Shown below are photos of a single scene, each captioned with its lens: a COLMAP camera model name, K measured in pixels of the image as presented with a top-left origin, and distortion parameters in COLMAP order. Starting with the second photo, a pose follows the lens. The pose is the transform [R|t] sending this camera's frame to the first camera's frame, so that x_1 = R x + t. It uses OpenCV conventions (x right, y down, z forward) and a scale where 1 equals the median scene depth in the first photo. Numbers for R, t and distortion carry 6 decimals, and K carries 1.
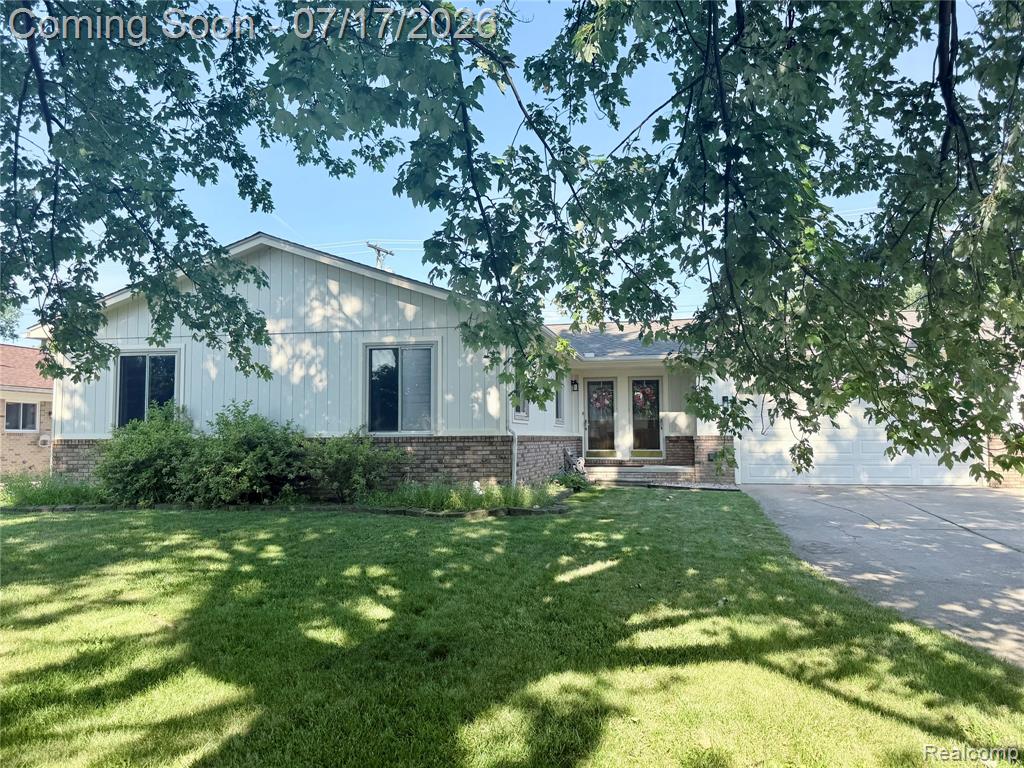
lens RADIAL K [[799.2, 0, 512.0], [0, 799.2, 384.0], [0, 0, 1]] dist [0.082569, -0.001514]
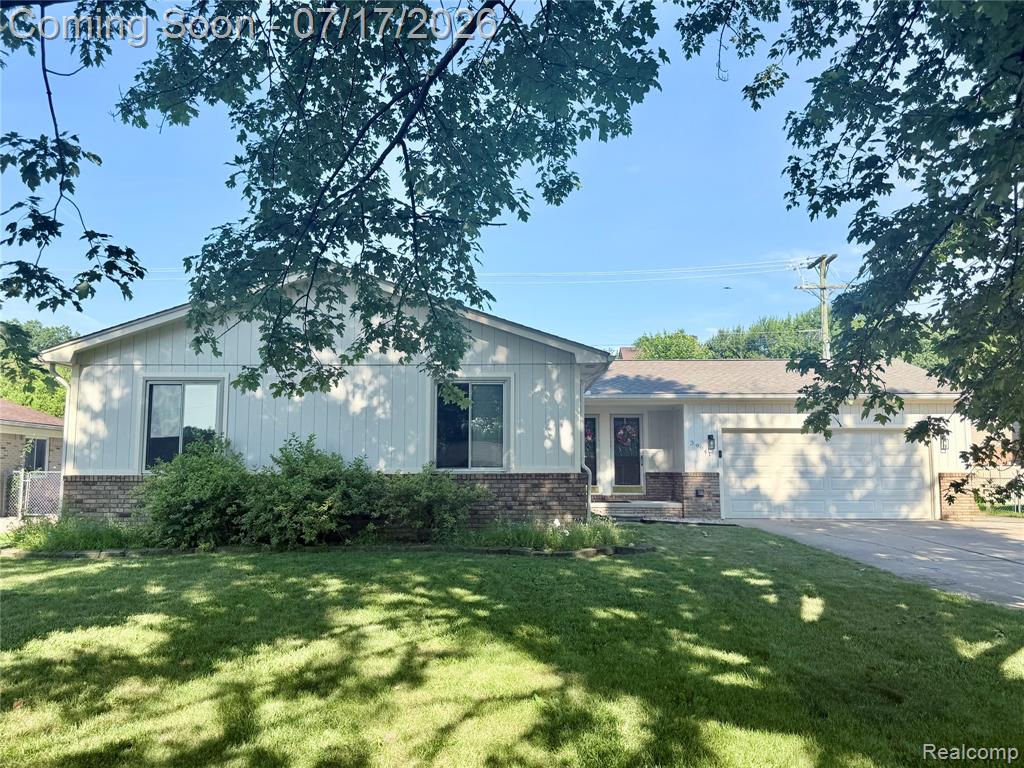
lens RADIAL K [[799.2, 0, 512.0], [0, 799.2, 384.0], [0, 0, 1]] dist [0.082569, -0.001514]
pose [[0.979752, 0.025523, 0.198580, -0.279442], [-0.017571, 0.998975, -0.041705, -0.003988], [-0.199441, 0.037371, 0.979197, 0.022453]]
